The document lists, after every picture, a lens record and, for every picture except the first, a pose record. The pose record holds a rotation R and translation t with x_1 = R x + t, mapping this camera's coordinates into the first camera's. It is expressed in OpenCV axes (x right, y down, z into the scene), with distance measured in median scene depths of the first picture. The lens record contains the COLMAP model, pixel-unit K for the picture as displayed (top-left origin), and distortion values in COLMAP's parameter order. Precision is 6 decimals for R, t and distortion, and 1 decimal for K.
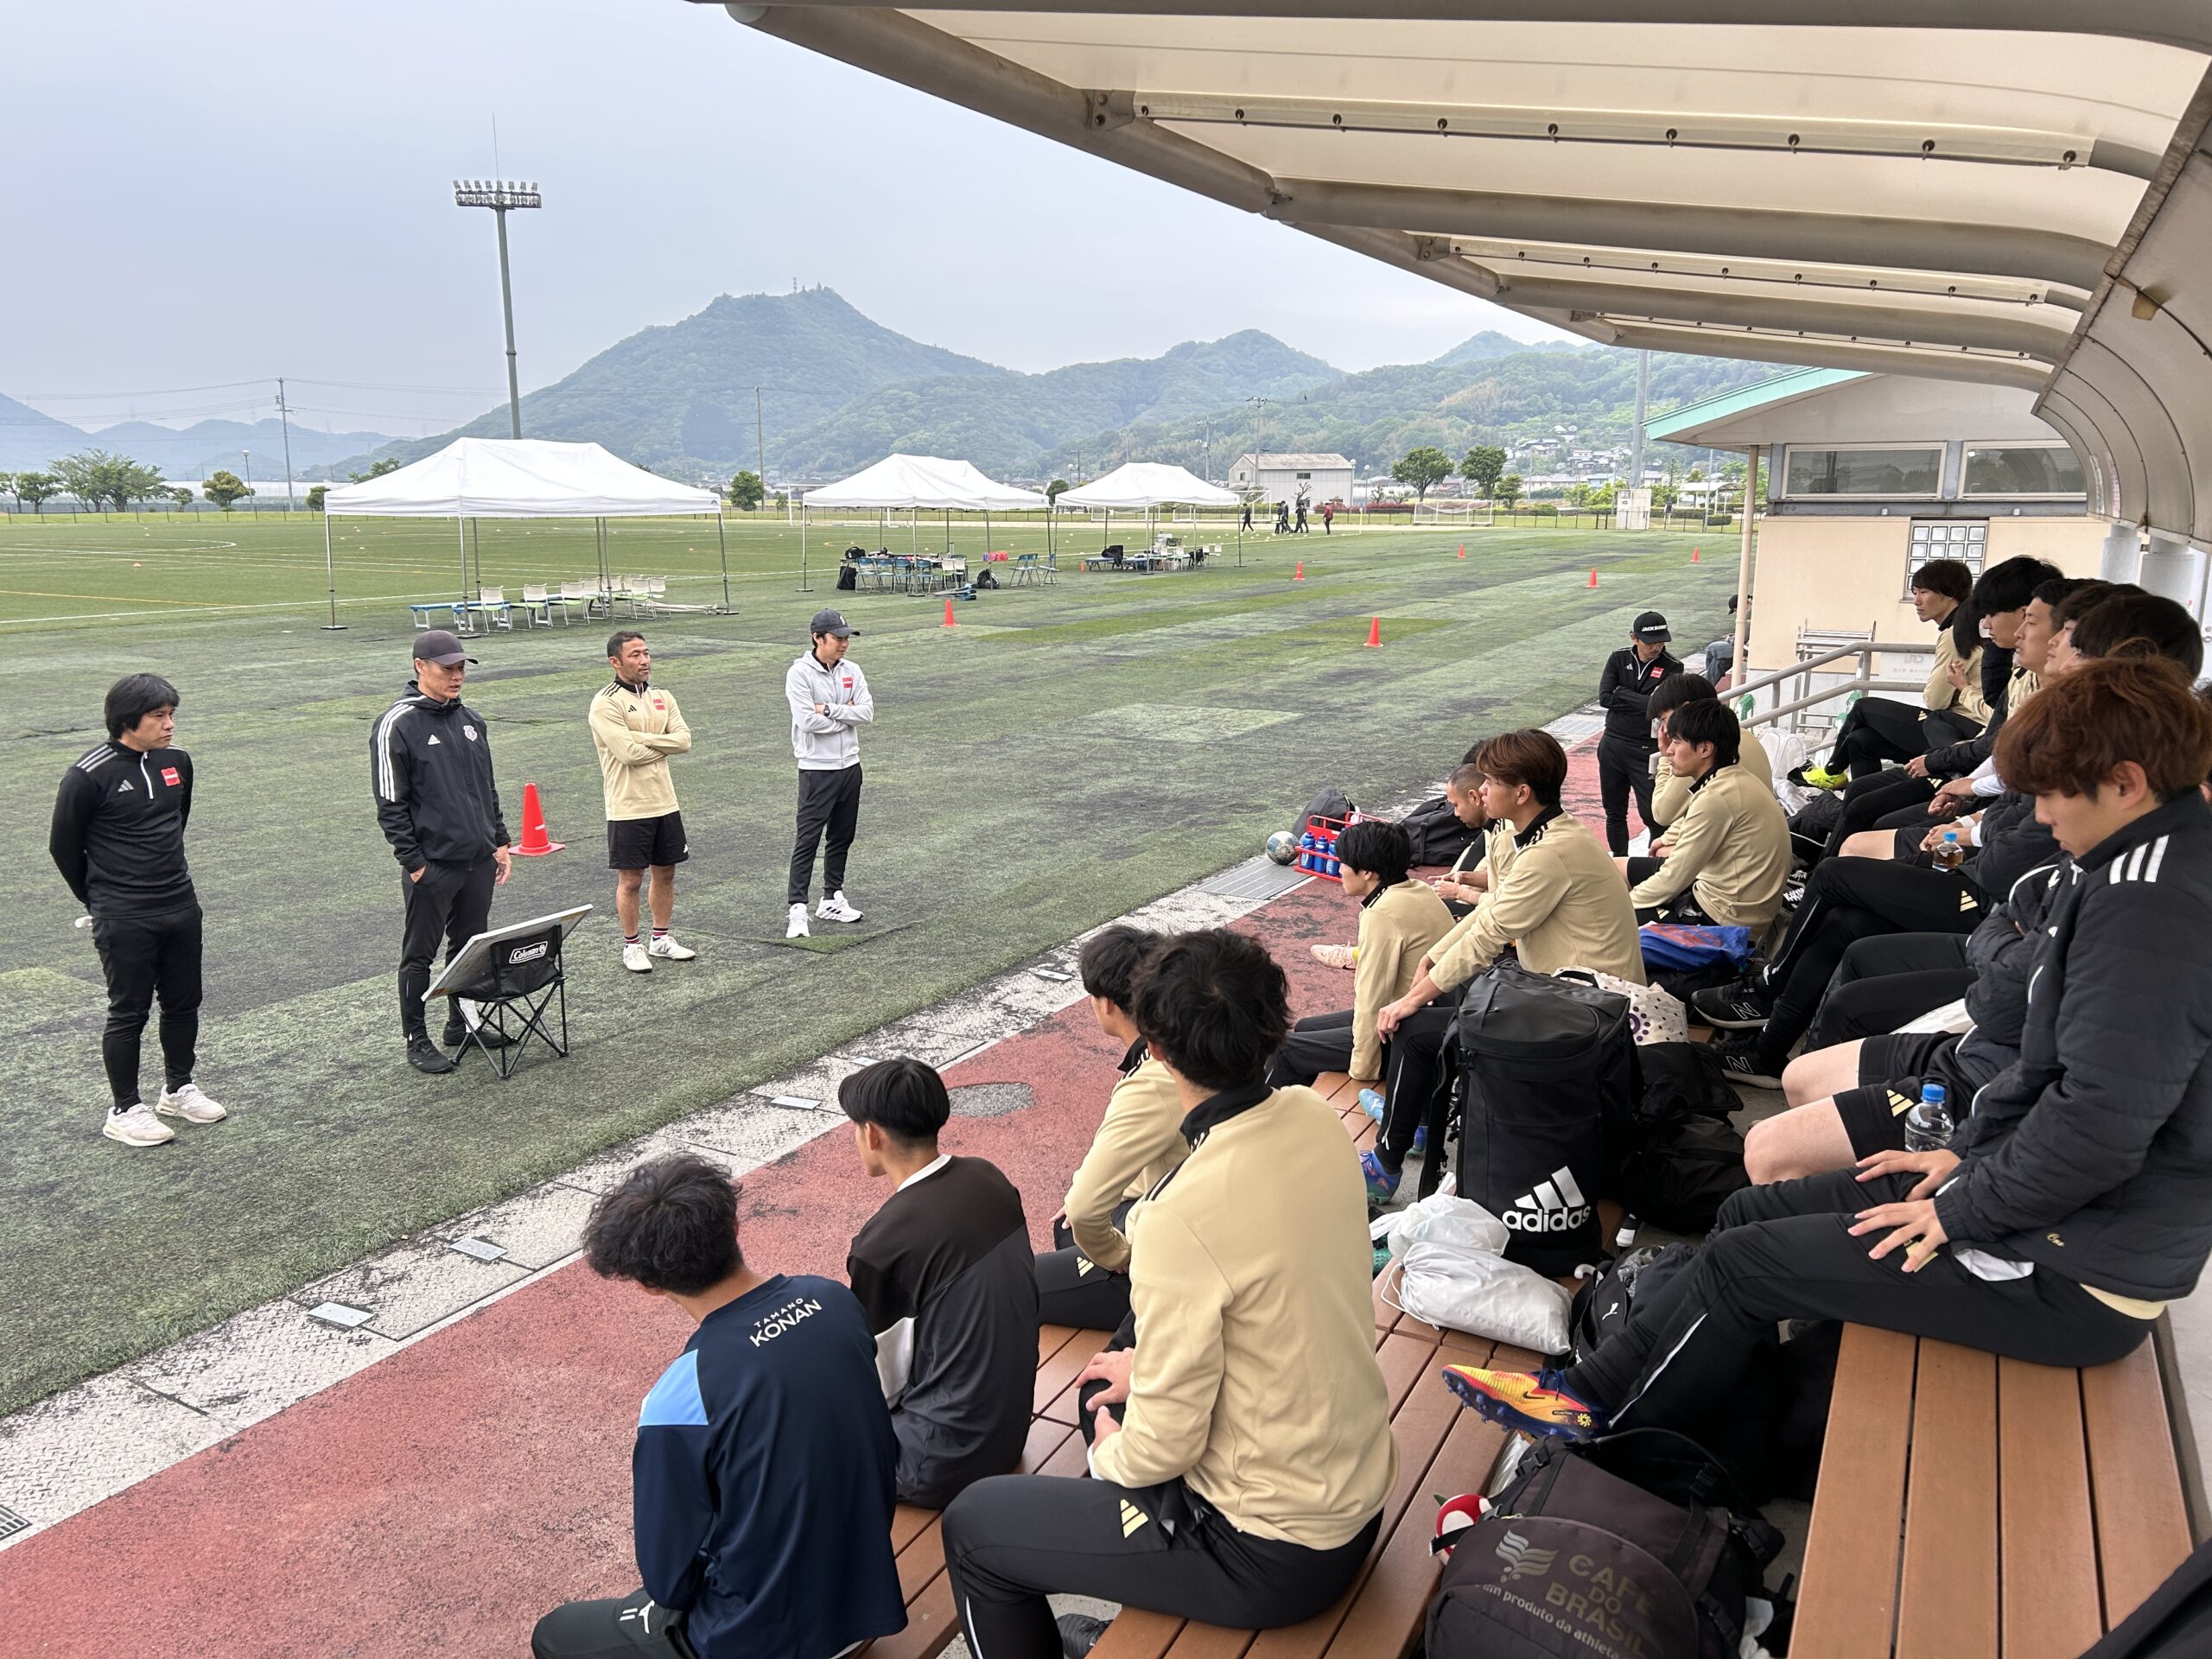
lens RADIAL K [[1657.5, 0, 1105.2], [0, 1657.5, 832.7], [0, 0, 1]] dist [0.045144, -0.044189]
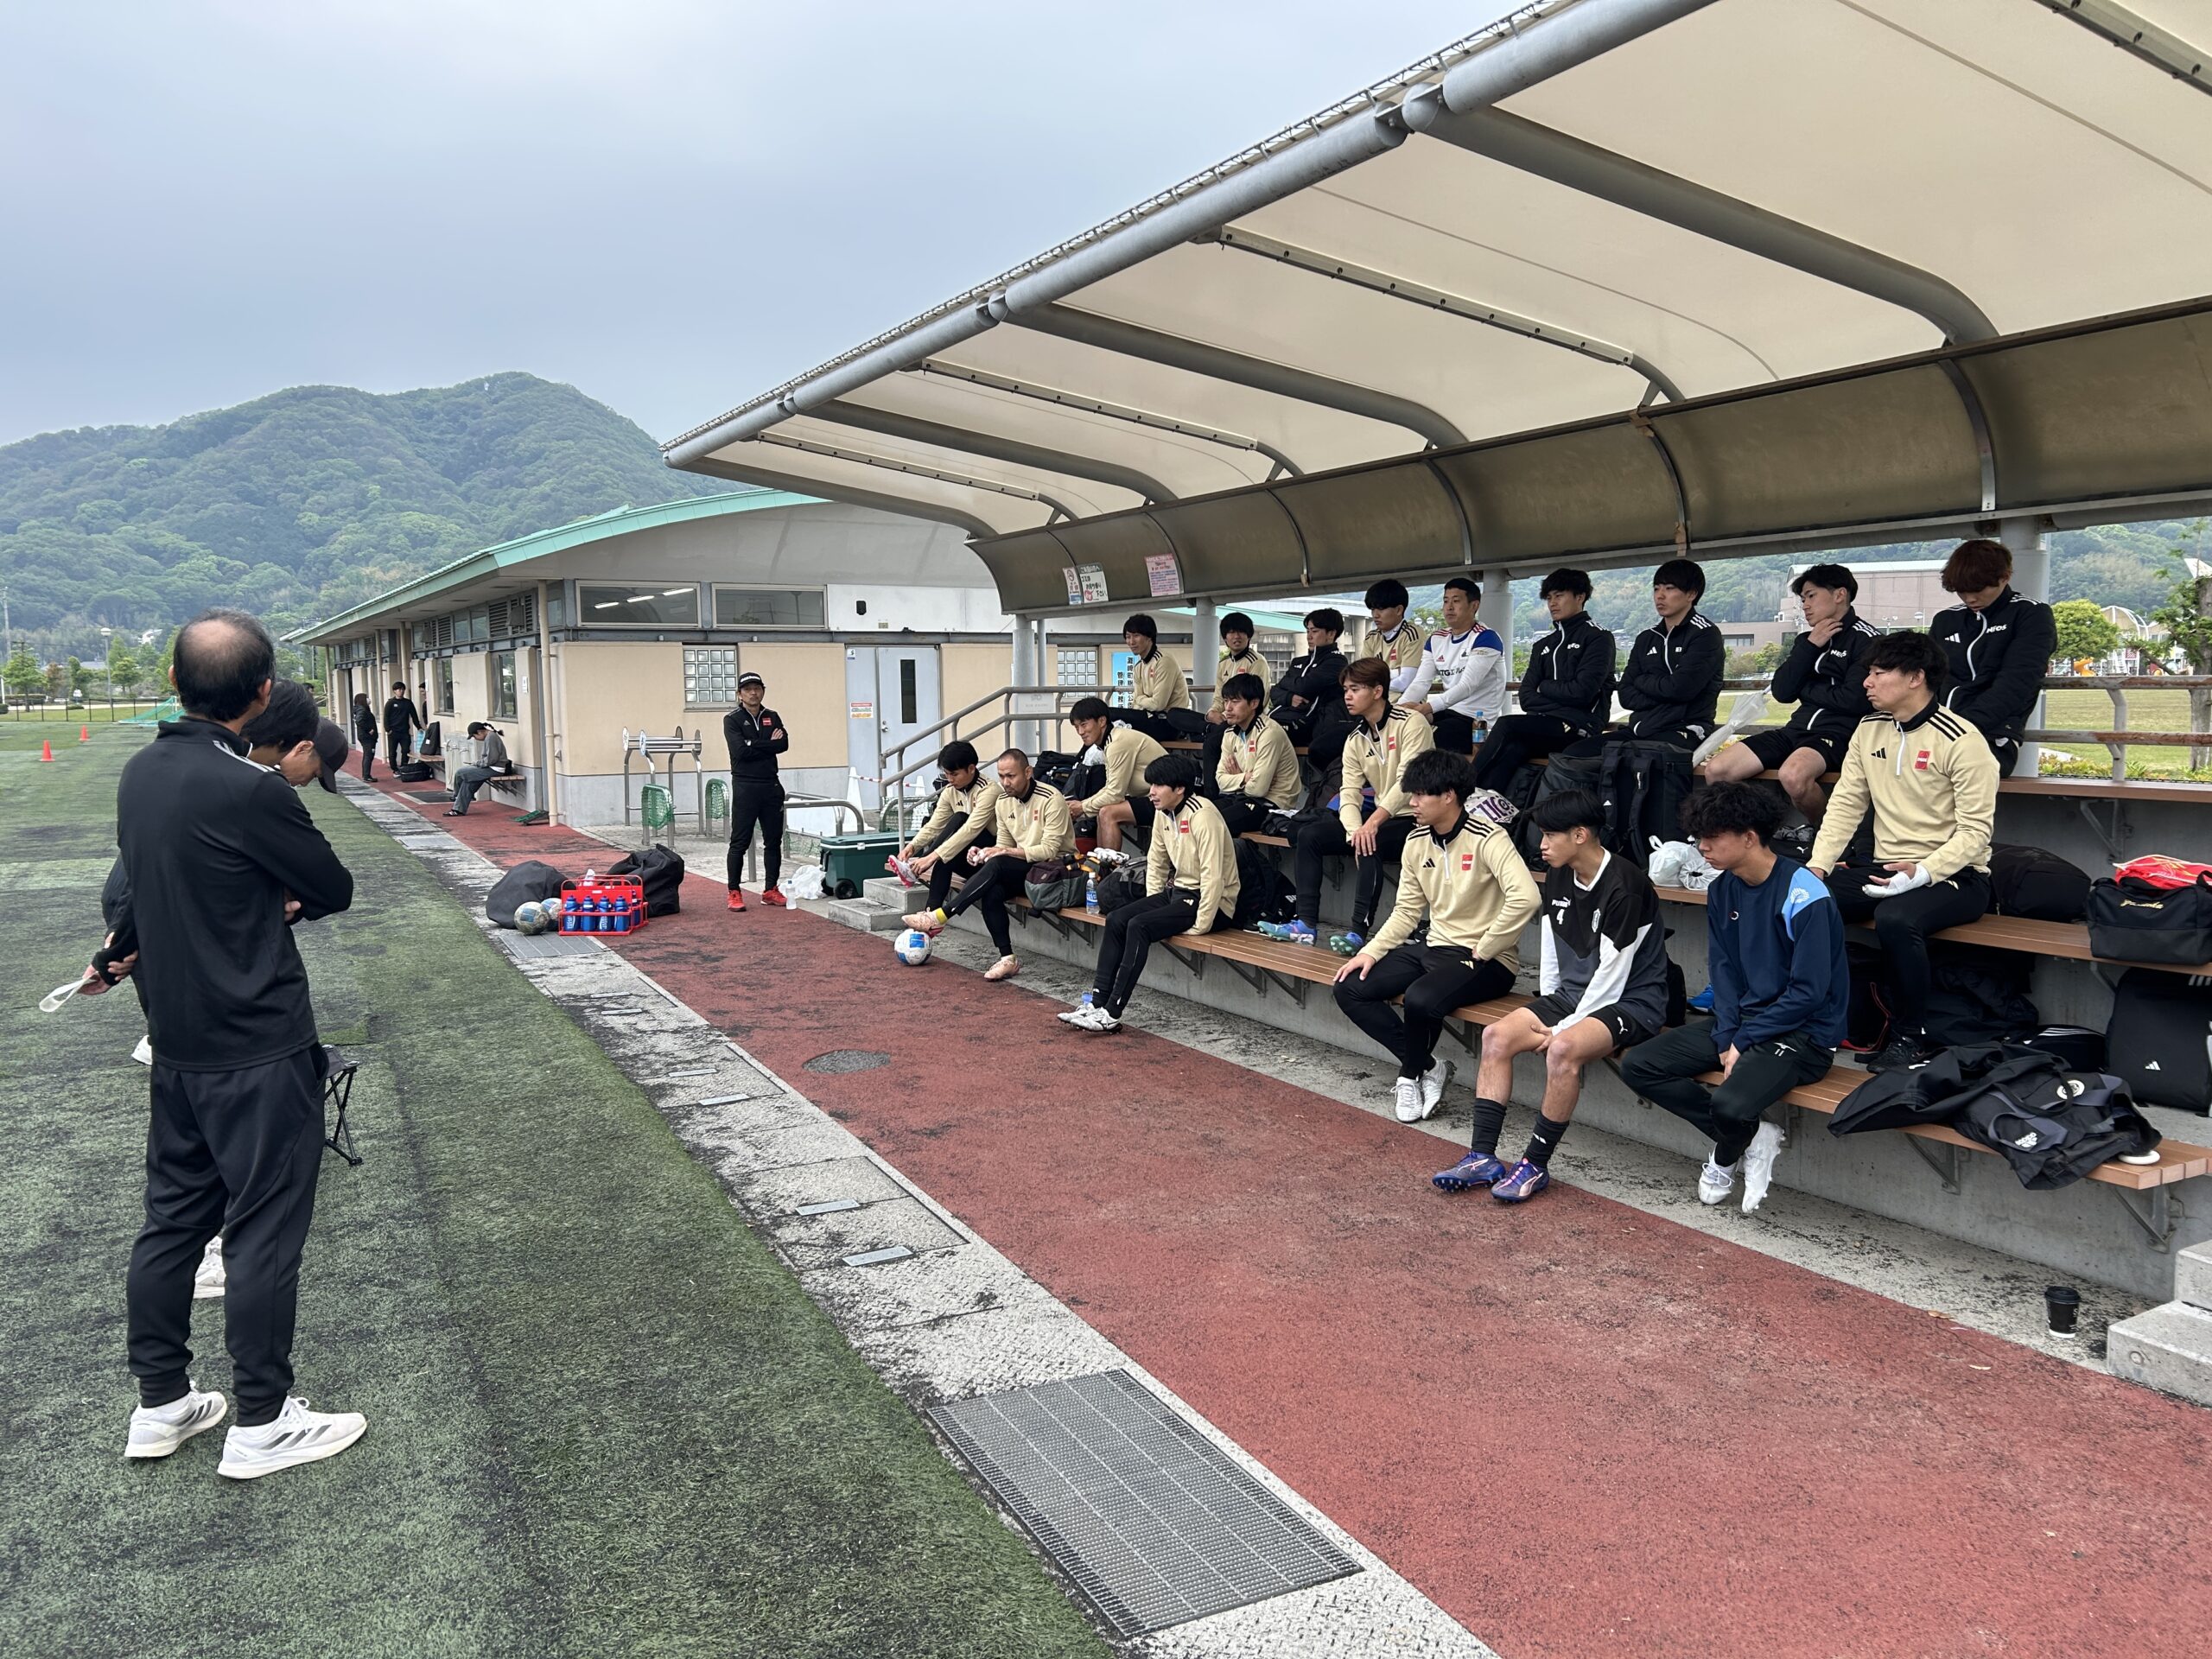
lens RADIAL K [[1657.5, 0, 1105.2], [0, 1657.5, 827.9], [0, 0, 1]] dist [0.045144, -0.044189]
pose [[0.545054, -0.077440, 0.834817, -0.882742], [0.175644, 0.984176, -0.023383, 0.064921], [-0.819796, 0.159376, 0.550031, 0.234503]]
